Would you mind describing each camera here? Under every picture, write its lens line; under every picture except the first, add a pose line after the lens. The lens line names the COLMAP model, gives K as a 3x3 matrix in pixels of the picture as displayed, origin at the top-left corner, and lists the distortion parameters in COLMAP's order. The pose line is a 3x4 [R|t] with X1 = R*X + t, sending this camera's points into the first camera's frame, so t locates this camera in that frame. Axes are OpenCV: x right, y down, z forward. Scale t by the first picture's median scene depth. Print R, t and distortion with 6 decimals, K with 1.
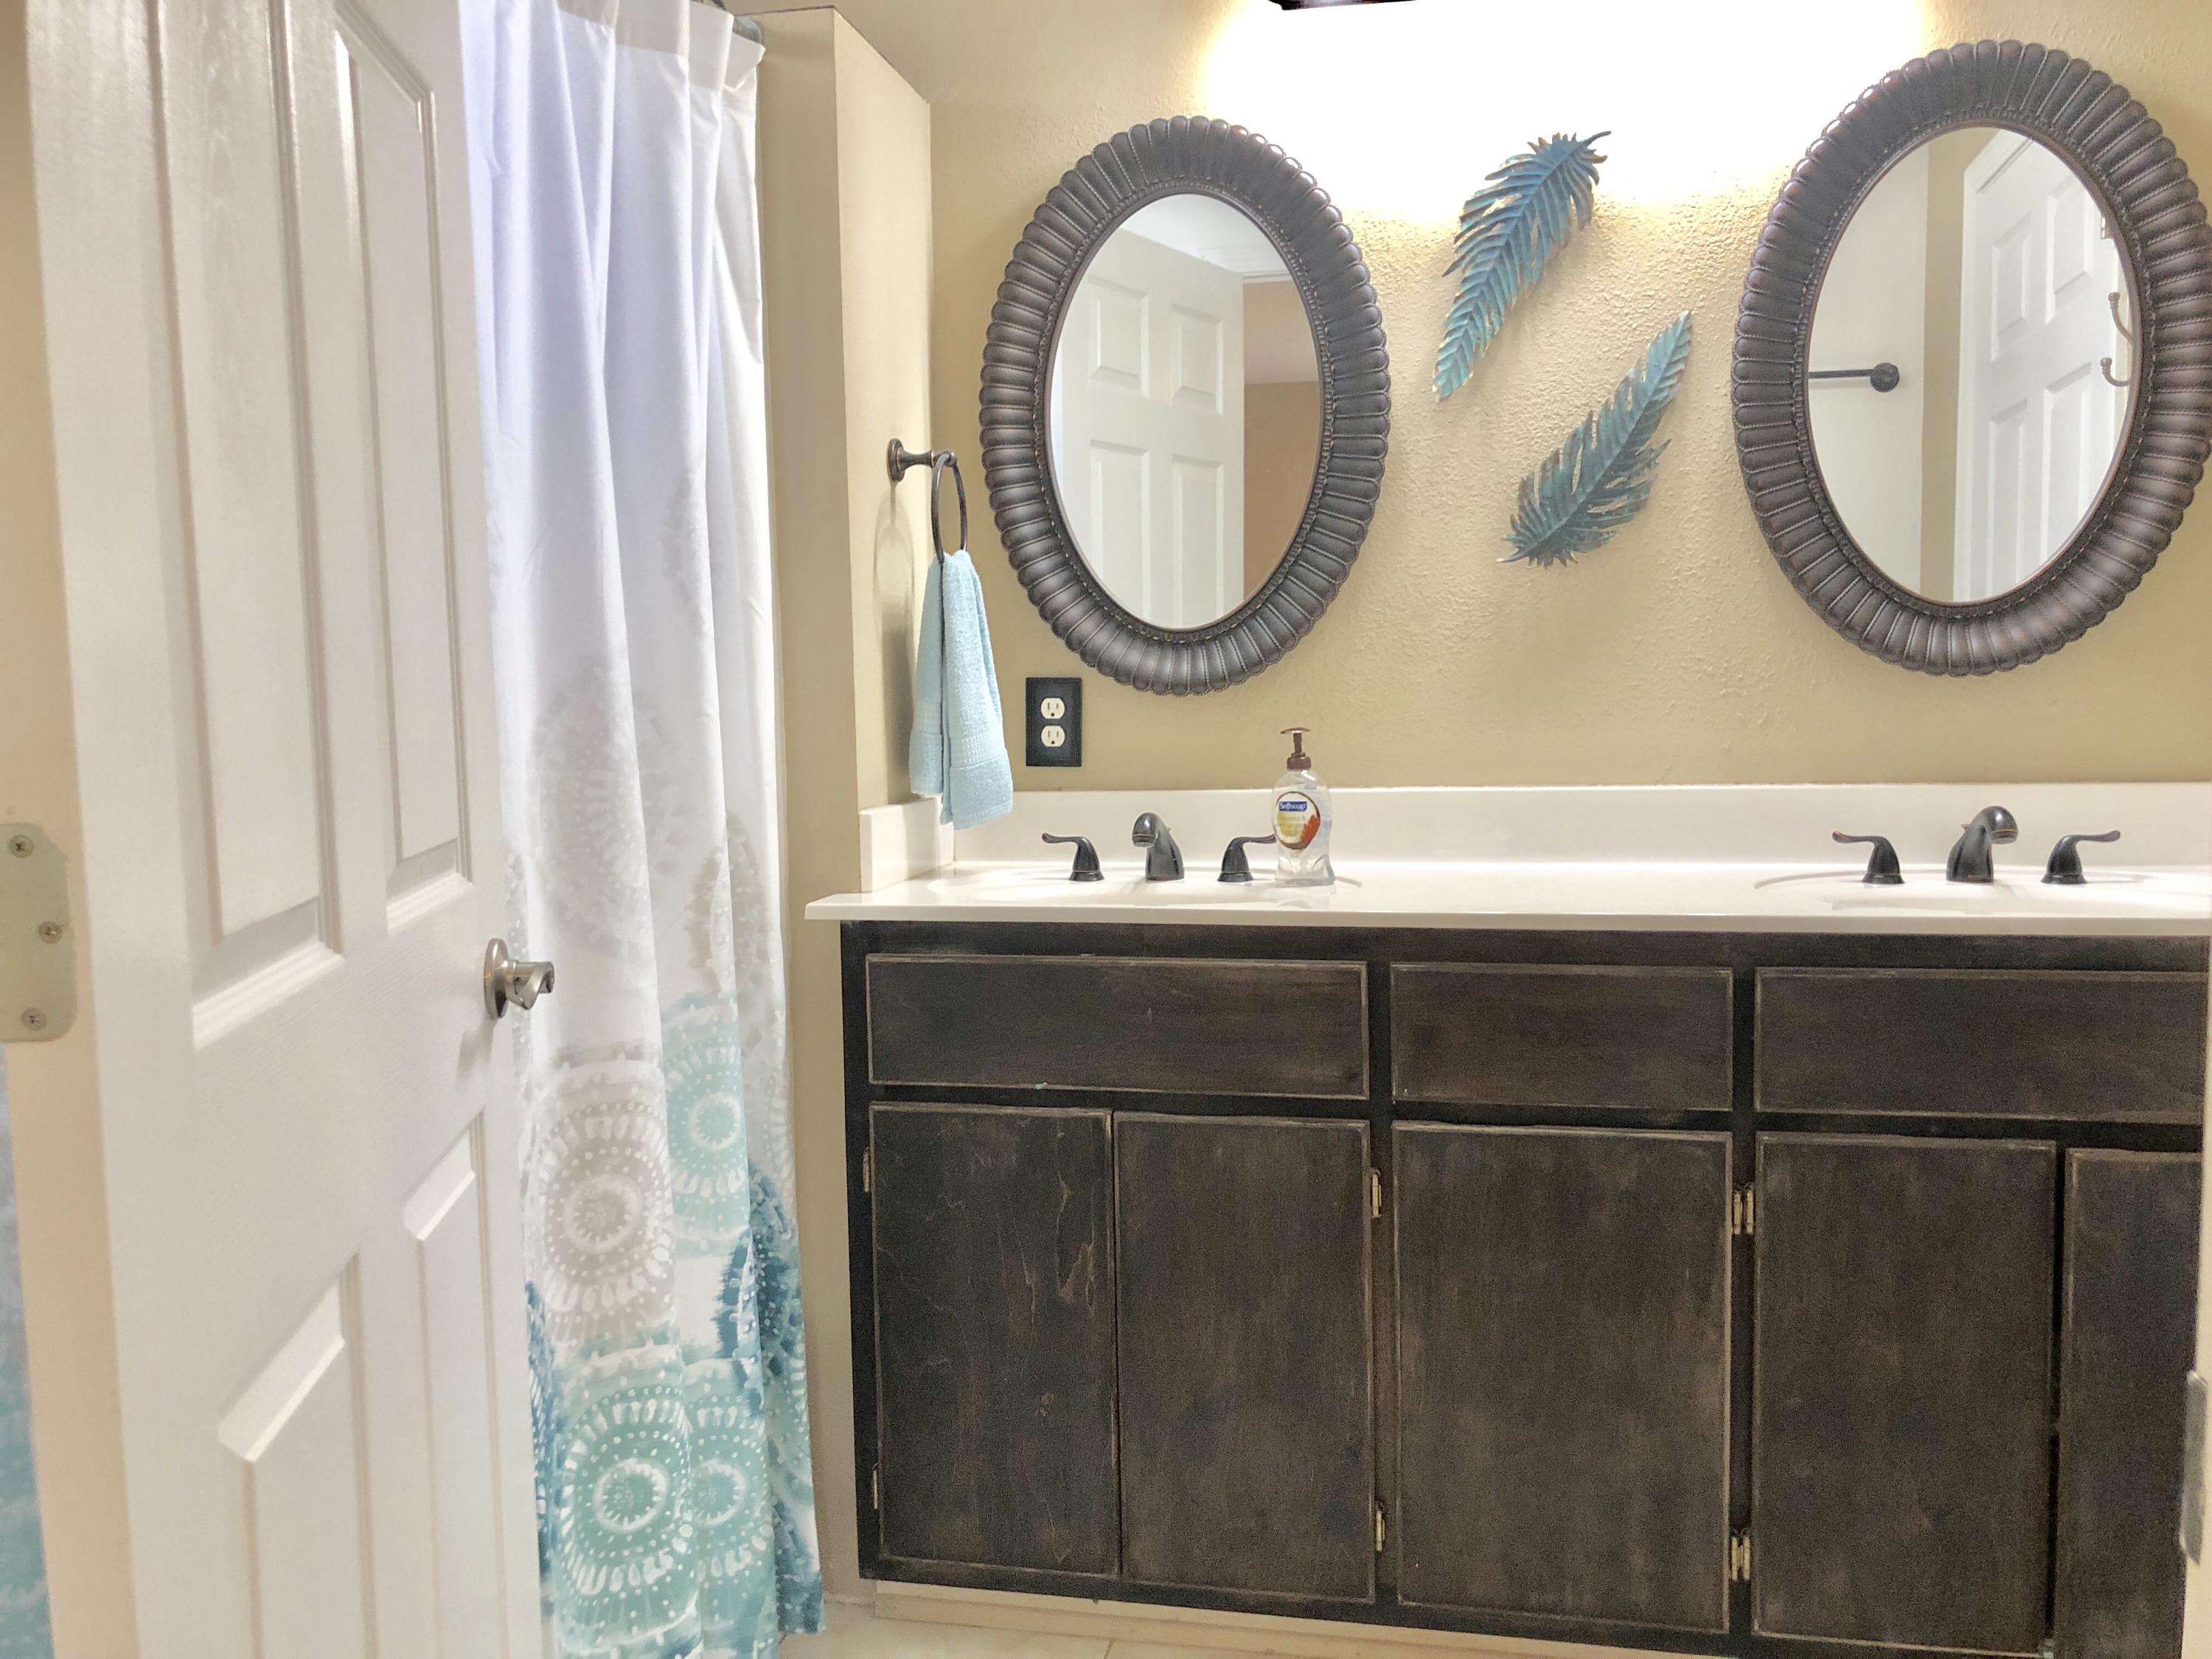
lens RADIAL K [[1812.3, 0, 1098.3], [0, 1812.3, 824.7], [0, 0, 1]] dist [0.038561, -0.050086]
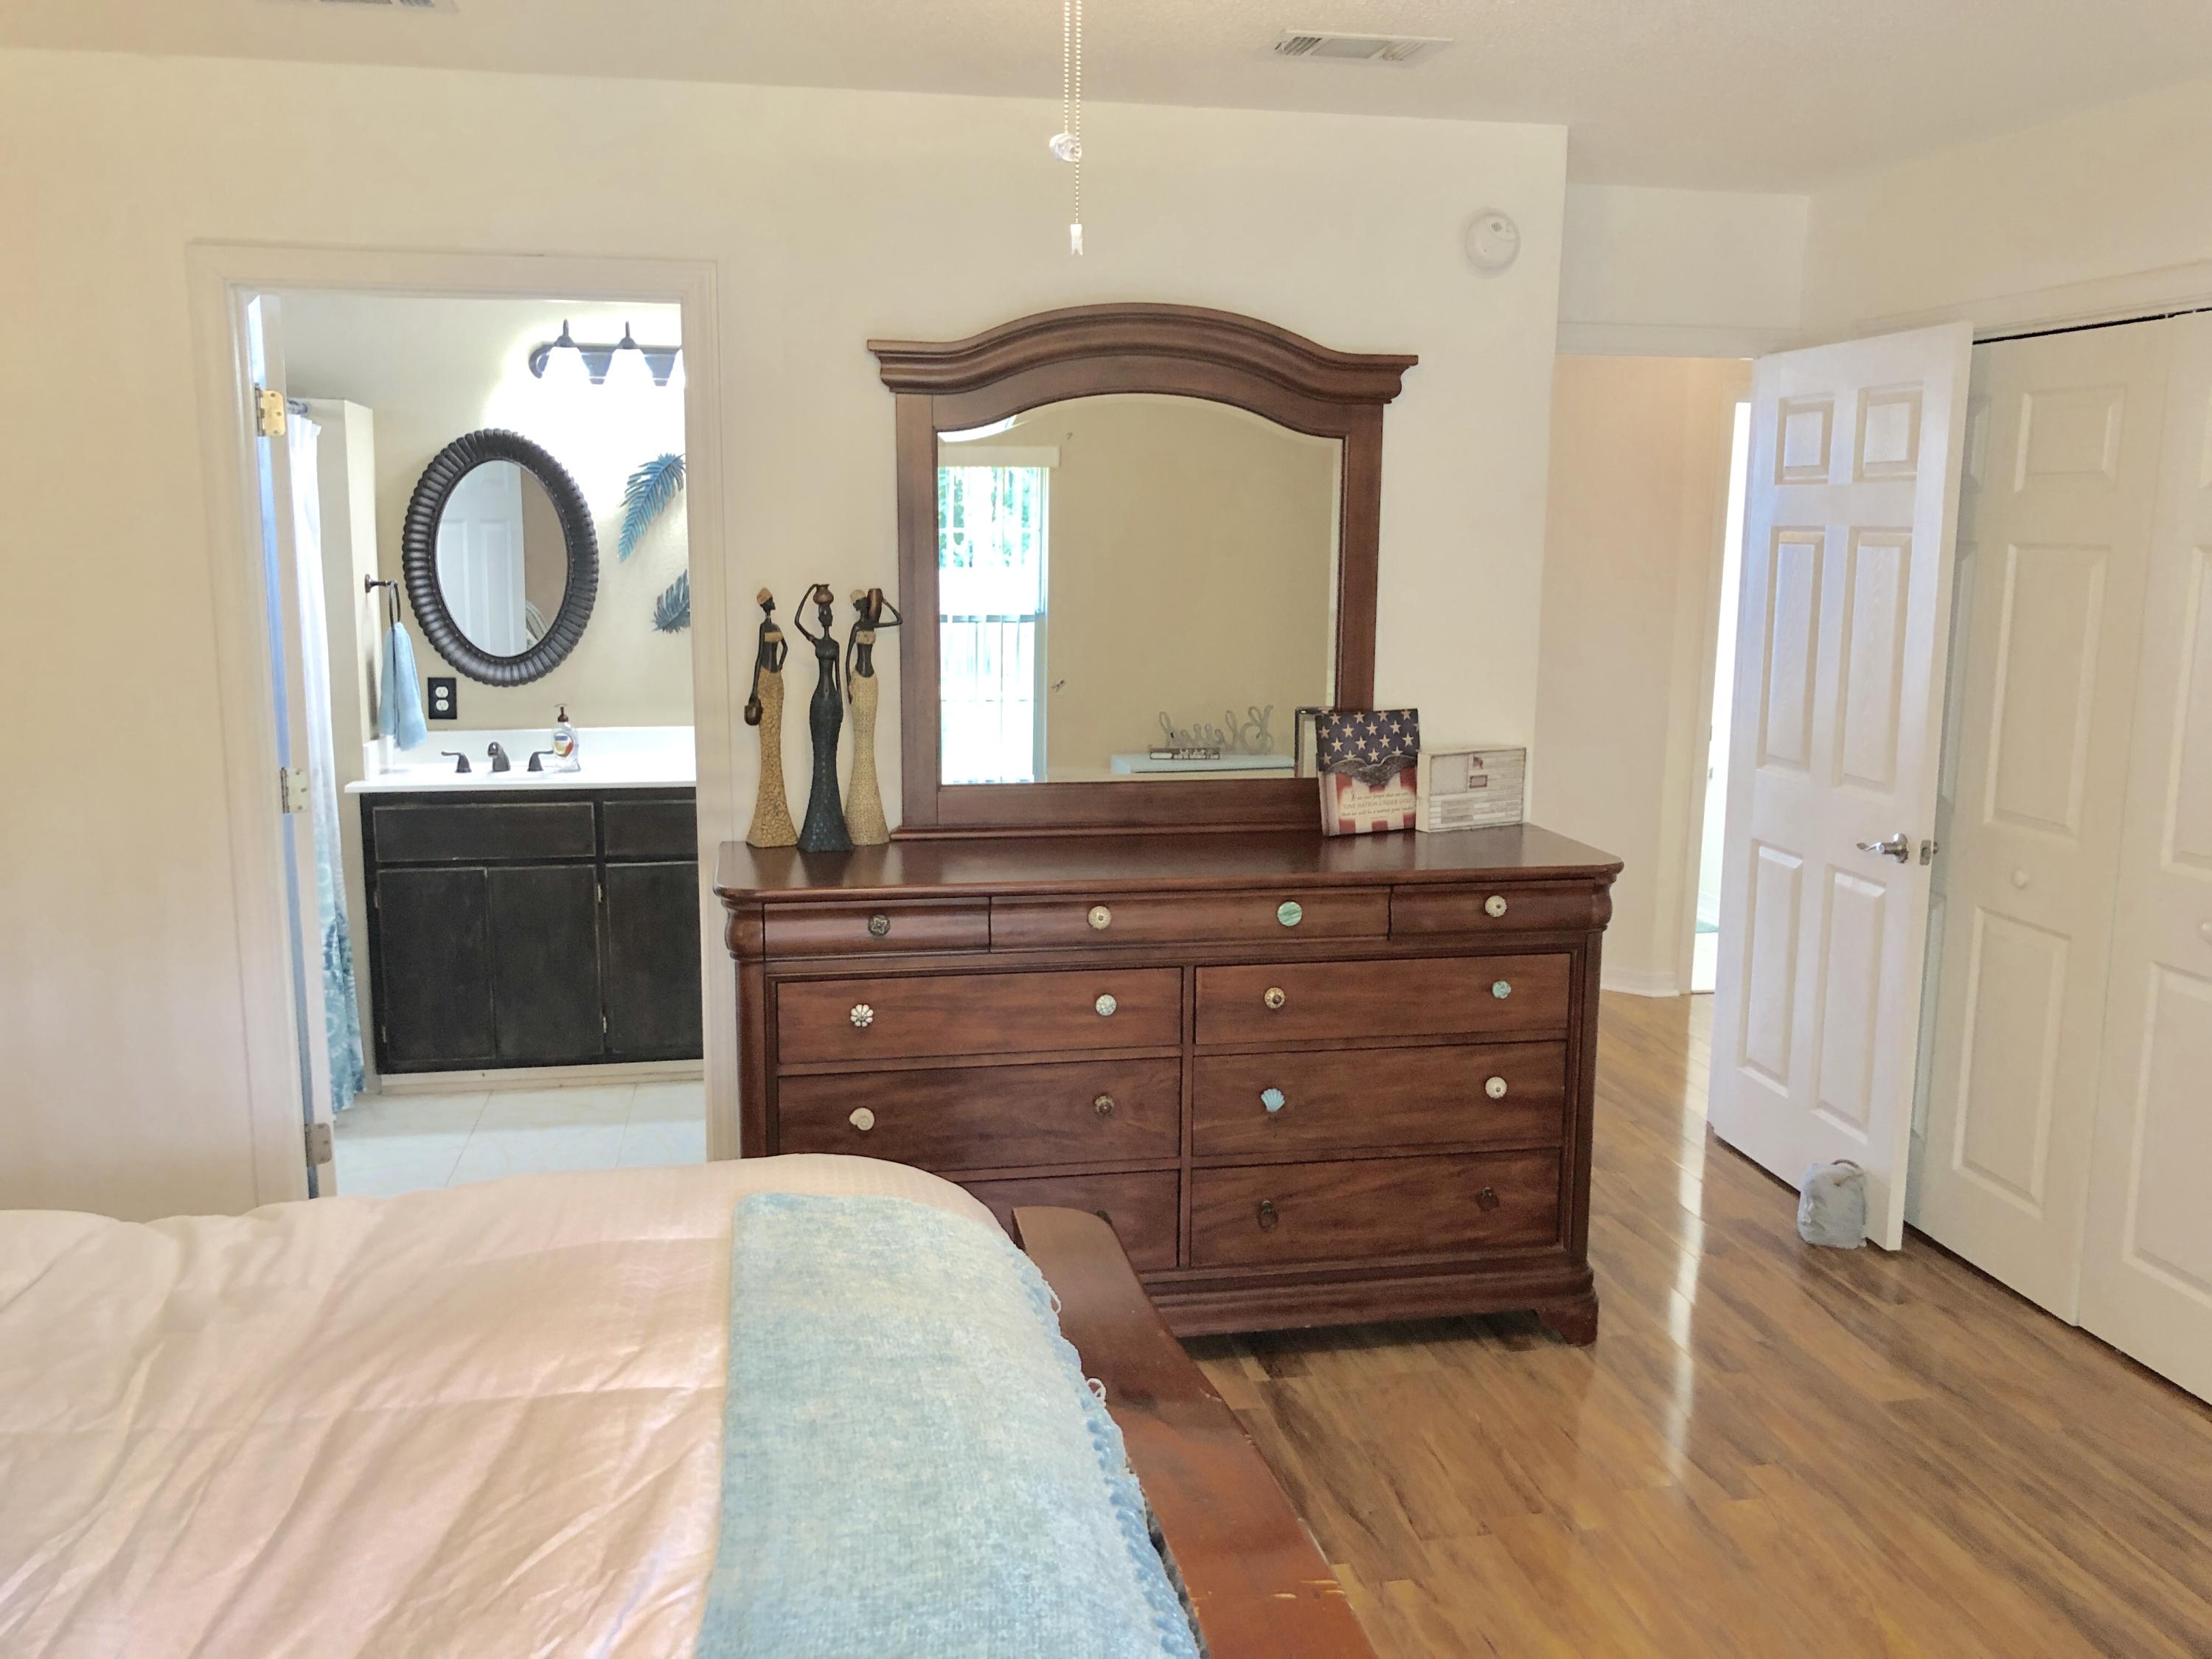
lens RADIAL K [[1812.3, 0, 1093.0], [0, 1812.3, 814.5], [0, 0, 1]] dist [0.038561, -0.050086]
pose [[0.923231, -0.035415, 0.382609, -0.160412], [0.012601, 0.997999, 0.061969, -0.049296], [-0.384038, -0.052391, 0.921830, -1.438254]]
